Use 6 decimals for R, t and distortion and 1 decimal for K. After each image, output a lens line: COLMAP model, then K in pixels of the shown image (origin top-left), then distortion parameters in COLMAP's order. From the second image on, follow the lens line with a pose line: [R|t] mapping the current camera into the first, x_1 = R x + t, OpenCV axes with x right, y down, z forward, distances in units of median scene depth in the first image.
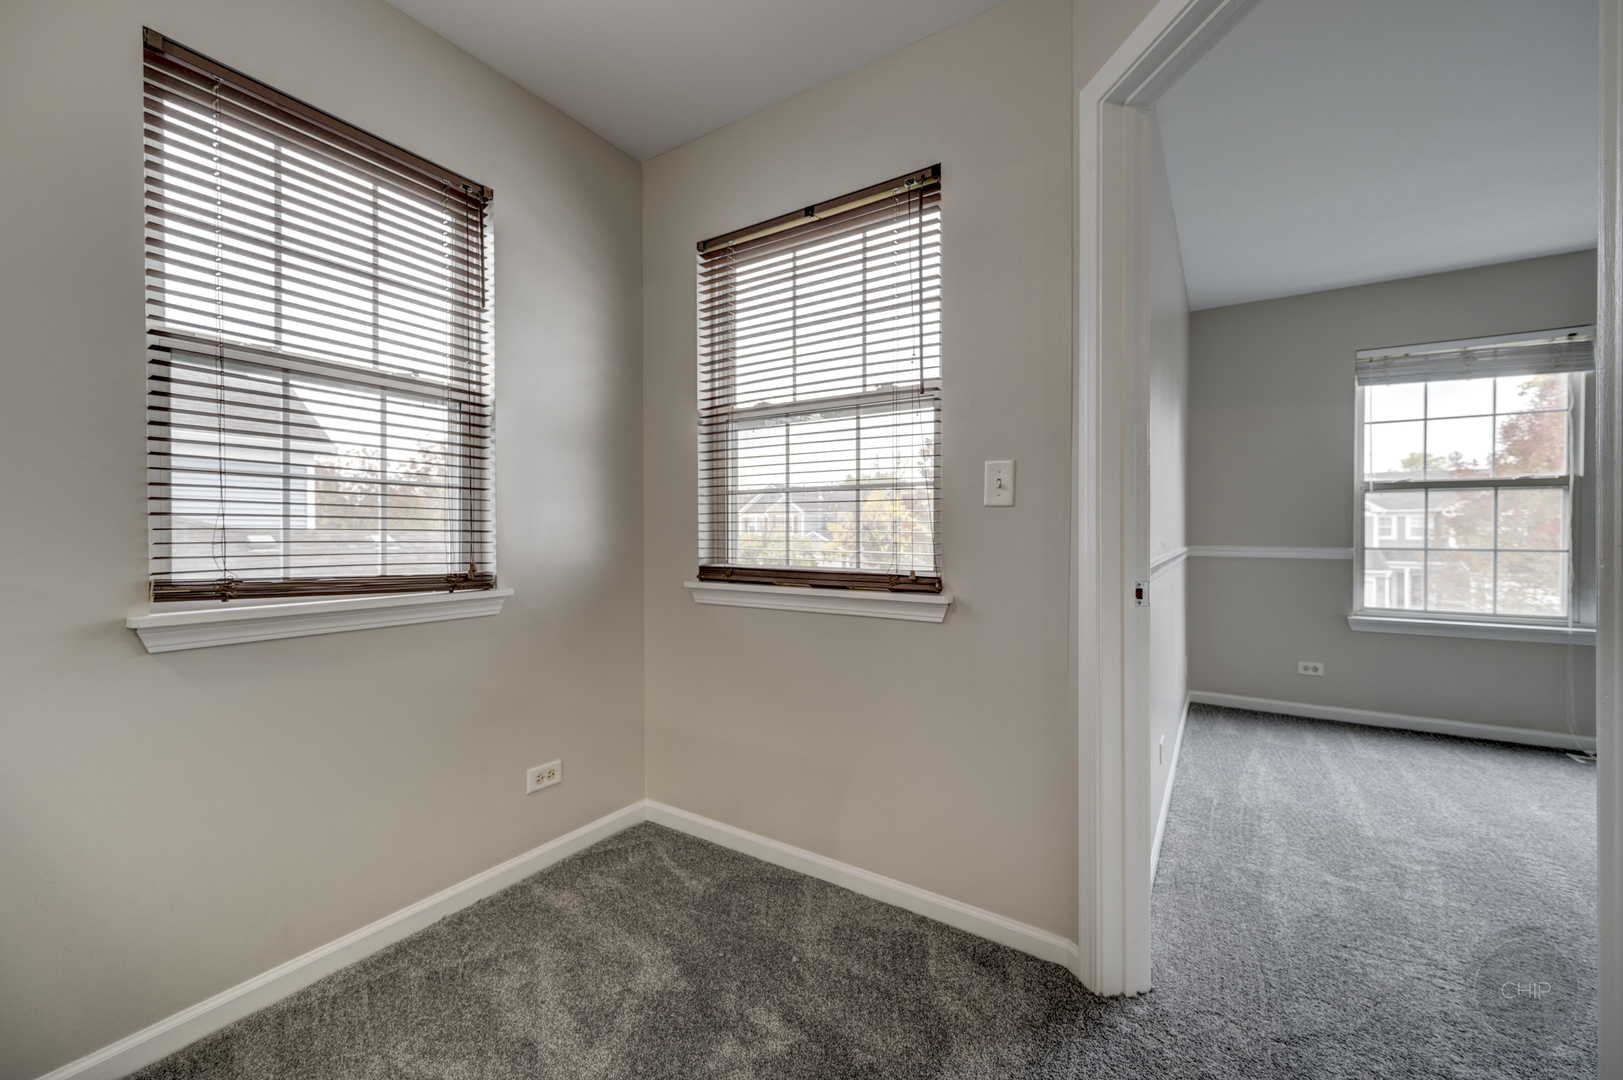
lens RADIAL K [[644.8, 0, 808.0], [0, 644.8, 533.7], [0, 0, 1]] dist [-0.003501, 0.001585]
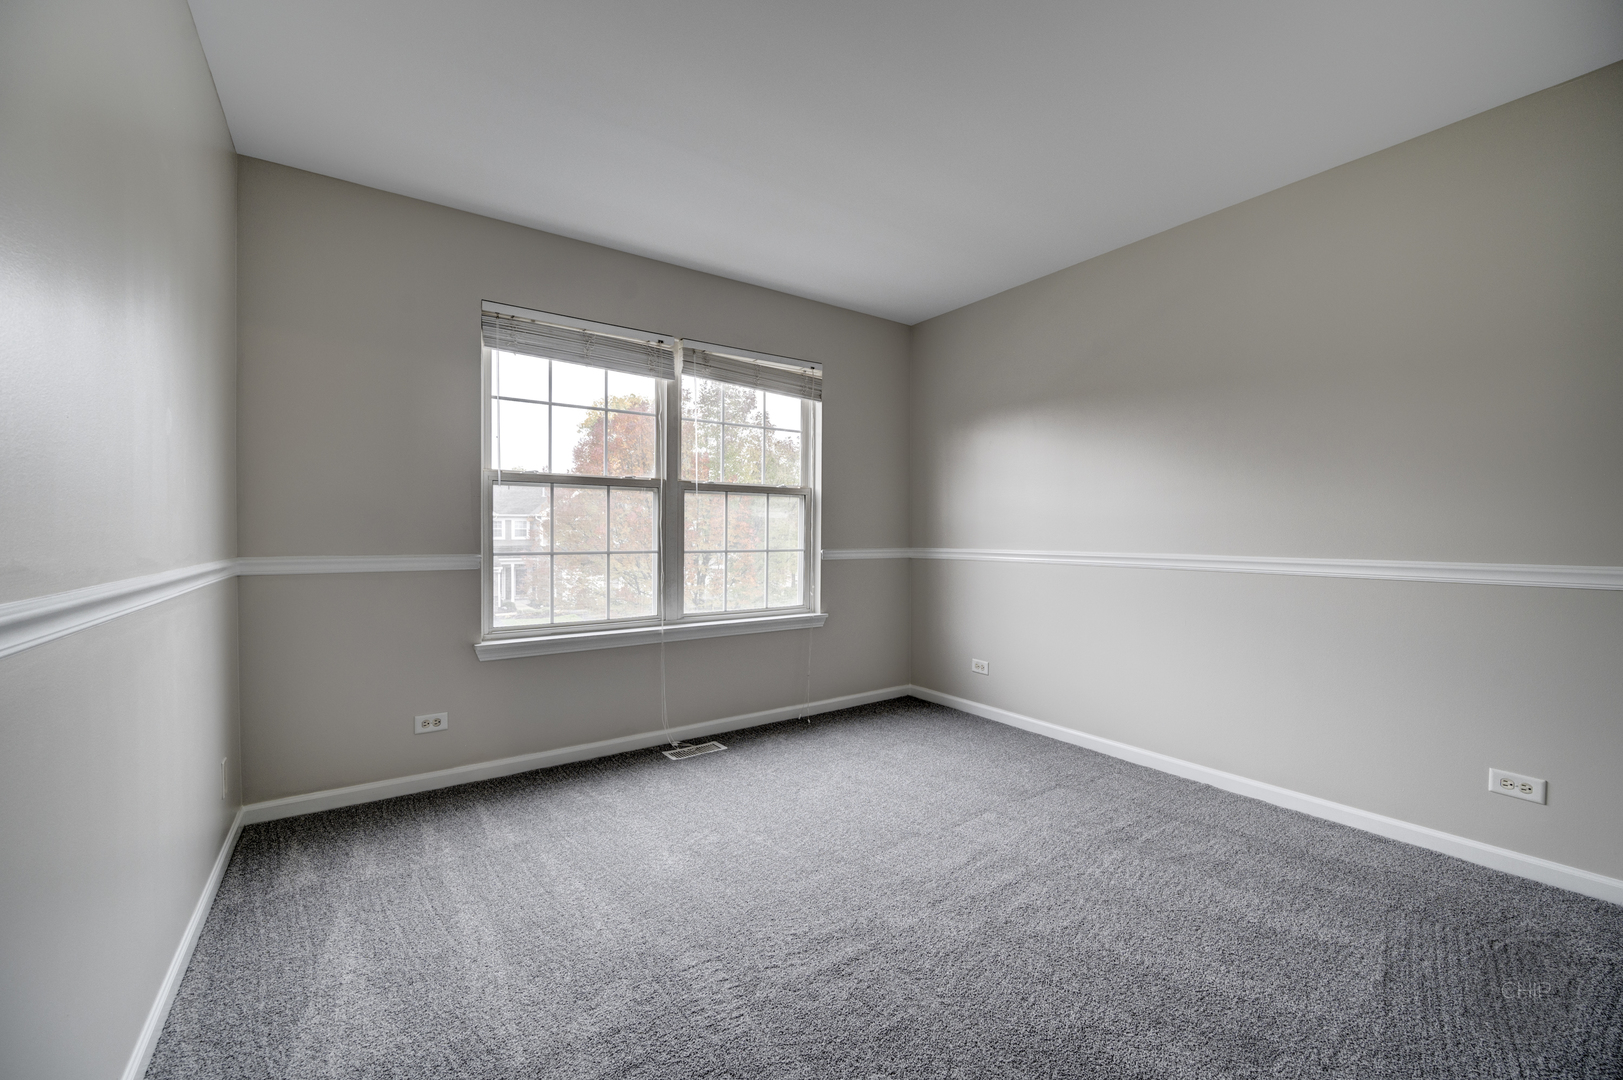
lens RADIAL K [[644.8, 0, 802.9], [0, 644.8, 535.7], [0, 0, 1]] dist [-0.003501, 0.001585]
pose [[0.384050, -0.005671, 0.923295, 0.297603], [0.004840, 0.999980, 0.004129, -0.001329], [-0.923300, 0.002883, 0.384070, 0.365387]]
